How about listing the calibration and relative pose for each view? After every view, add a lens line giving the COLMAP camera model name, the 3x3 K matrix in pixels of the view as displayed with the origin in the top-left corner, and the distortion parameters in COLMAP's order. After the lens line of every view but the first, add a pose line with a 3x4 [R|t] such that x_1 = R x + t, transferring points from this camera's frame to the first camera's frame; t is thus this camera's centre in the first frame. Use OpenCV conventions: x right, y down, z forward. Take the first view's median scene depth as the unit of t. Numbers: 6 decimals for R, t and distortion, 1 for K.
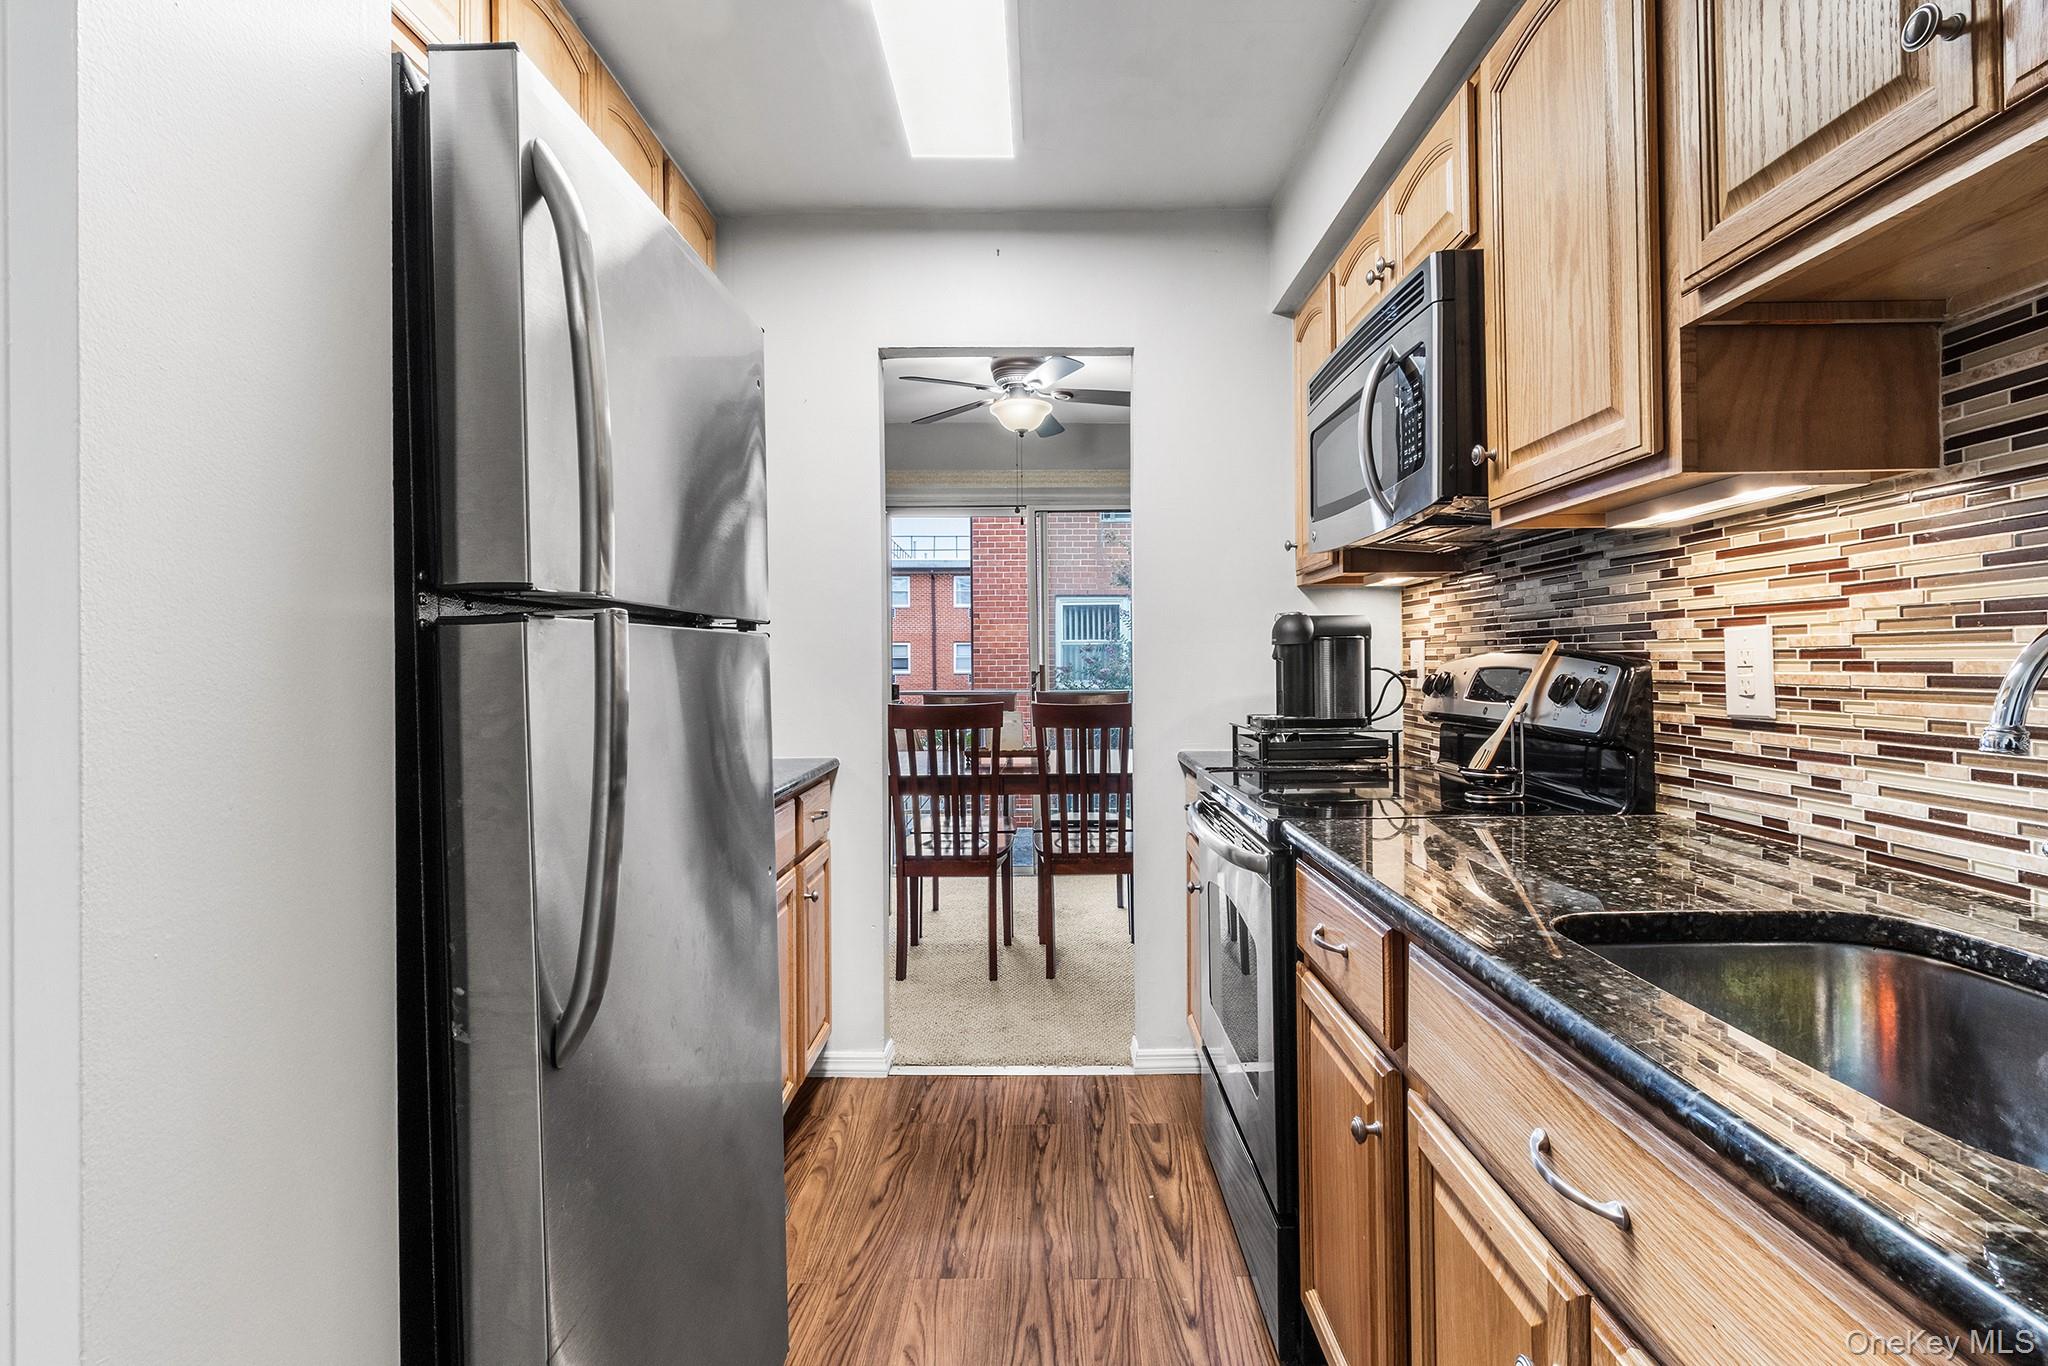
lens RADIAL K [[963.8, 0, 1052.5], [0, 963.8, 664.6], [0, 0, 1]] dist [0.003117, 0.001489]
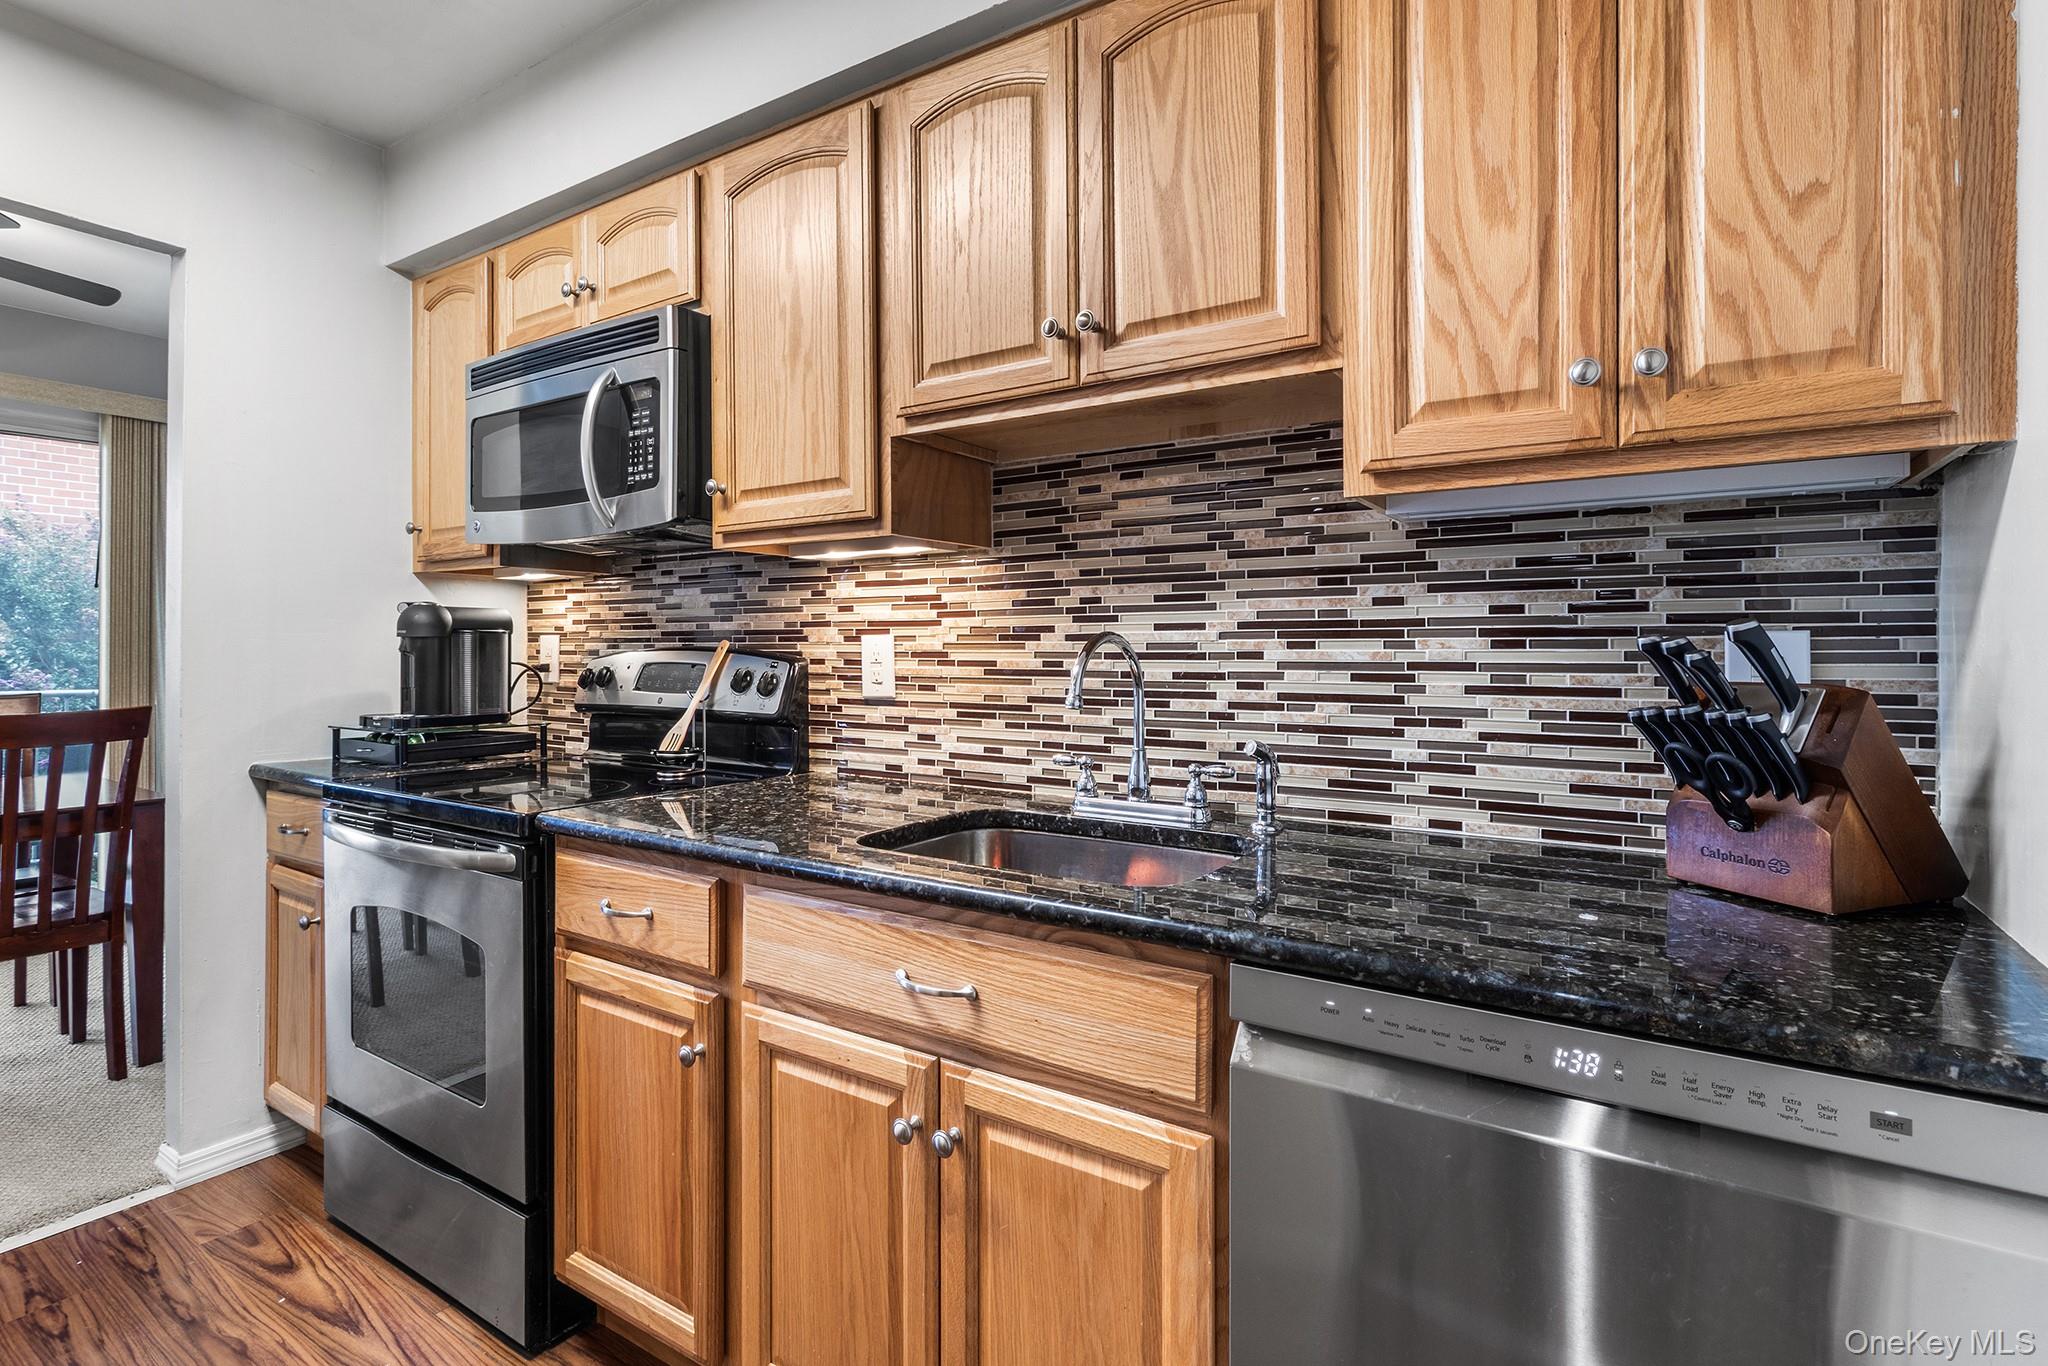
lens RADIAL K [[966.0, 0, 1051.6], [0, 966.0, 646.1], [0, 0, 1]] dist [0.003383, 0.000588]
pose [[0.542275, 0.014924, 0.840068, -0.351002], [-0.005492, 0.999884, -0.014218, -0.003679], [-0.840183, 0.003096, 0.542294, -0.014128]]
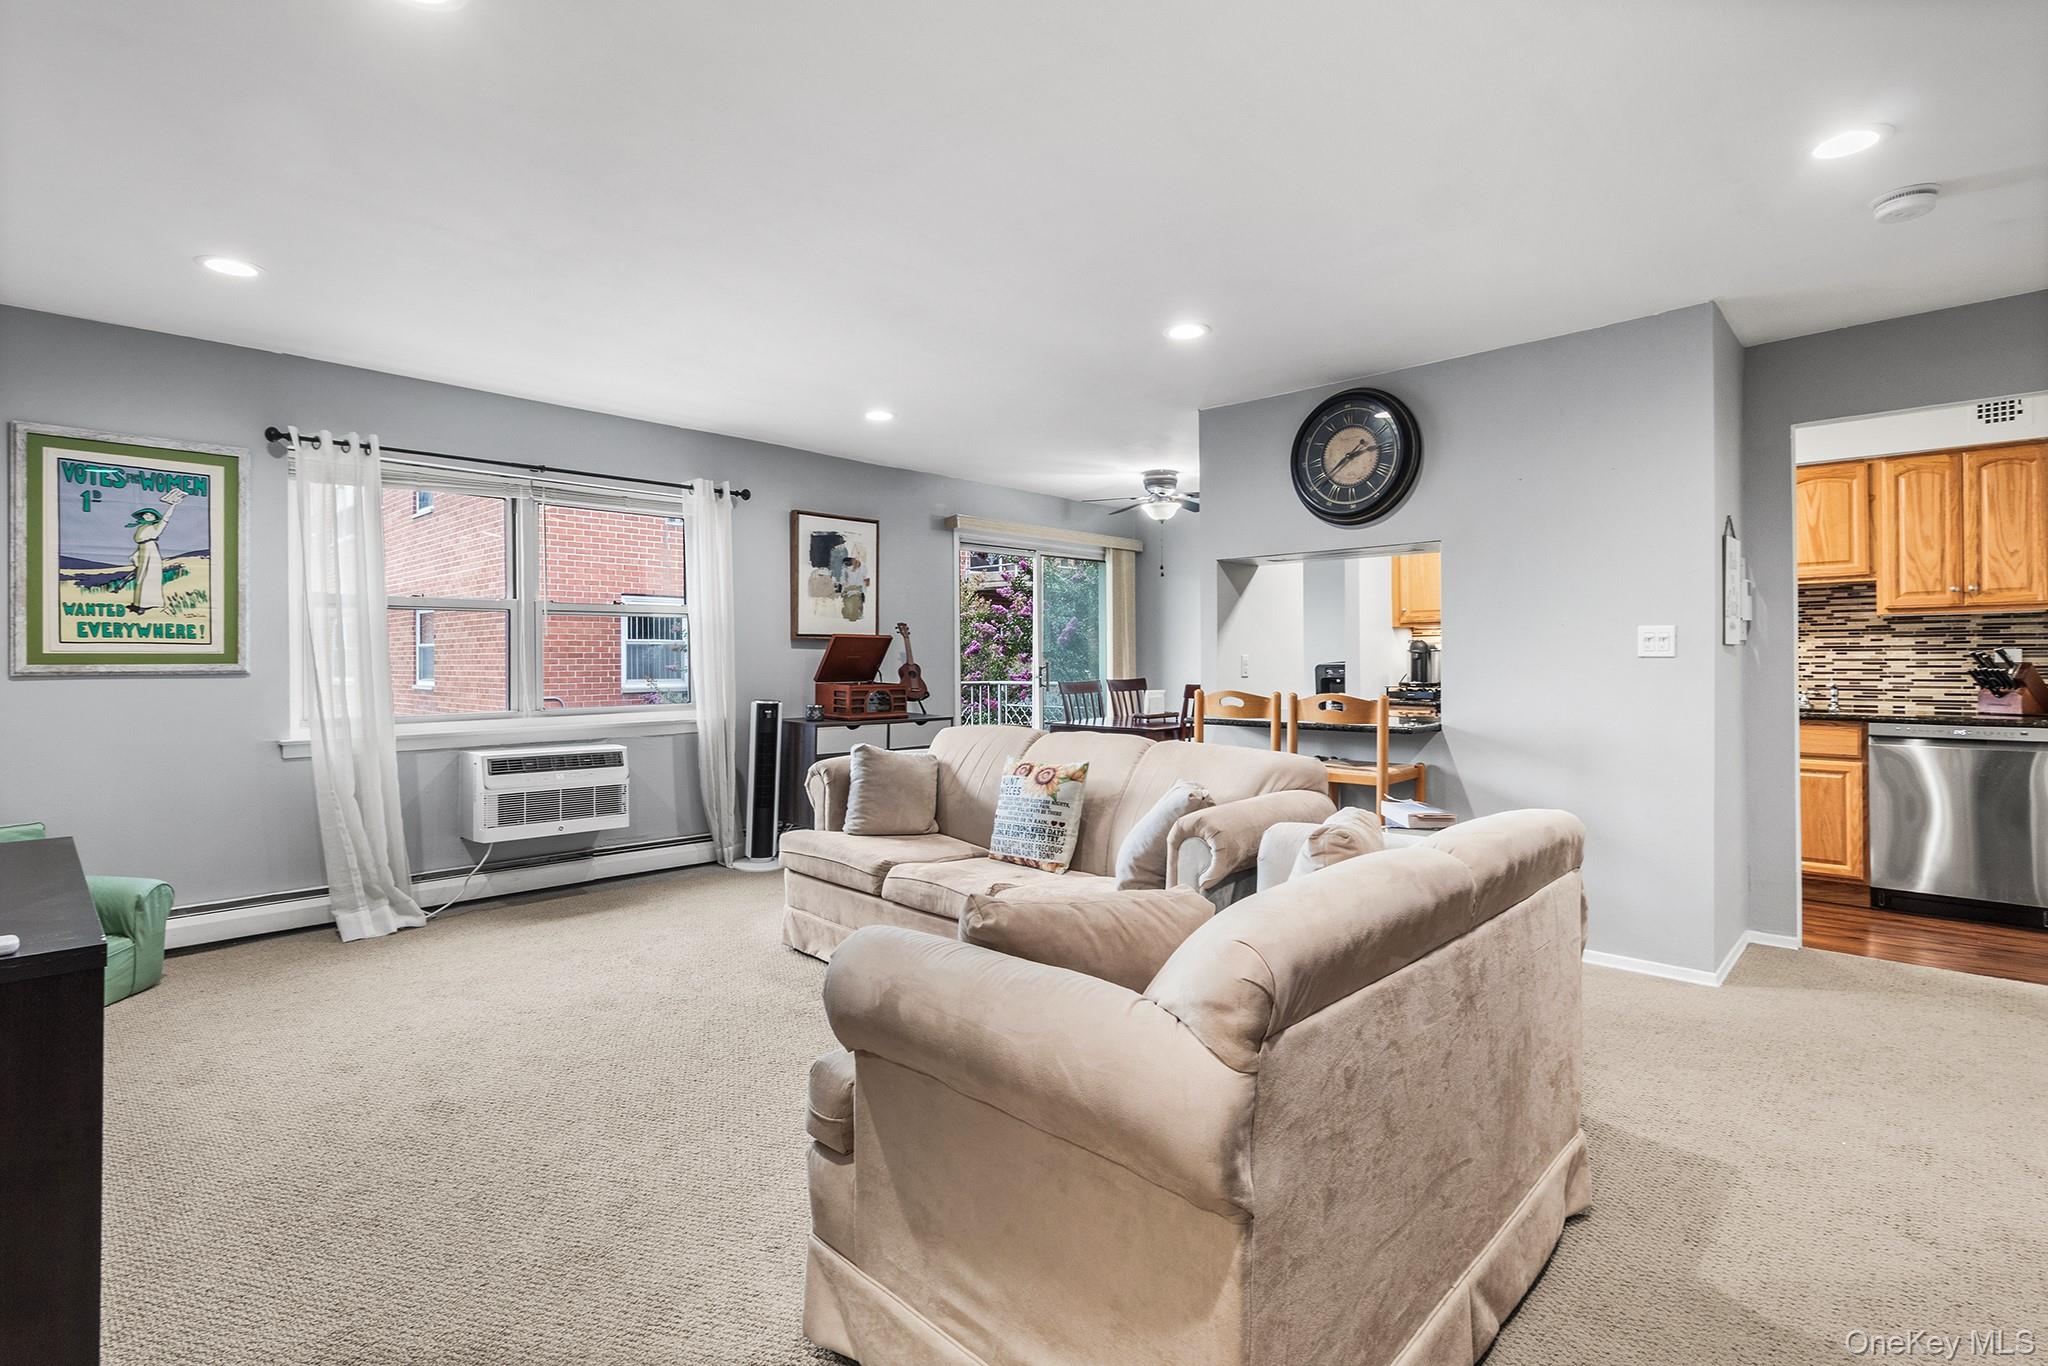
lens RADIAL K [[963.8, 0, 1052.5], [0, 963.8, 664.6], [0, 0, 1]] dist [0.003117, 0.001489]
pose [[0.690567, 0.000124, 0.723268, -3.726527], [0.001745, 0.999997, -0.001837, 0.019188], [-0.723266, 0.002531, 0.690565, -0.006334]]
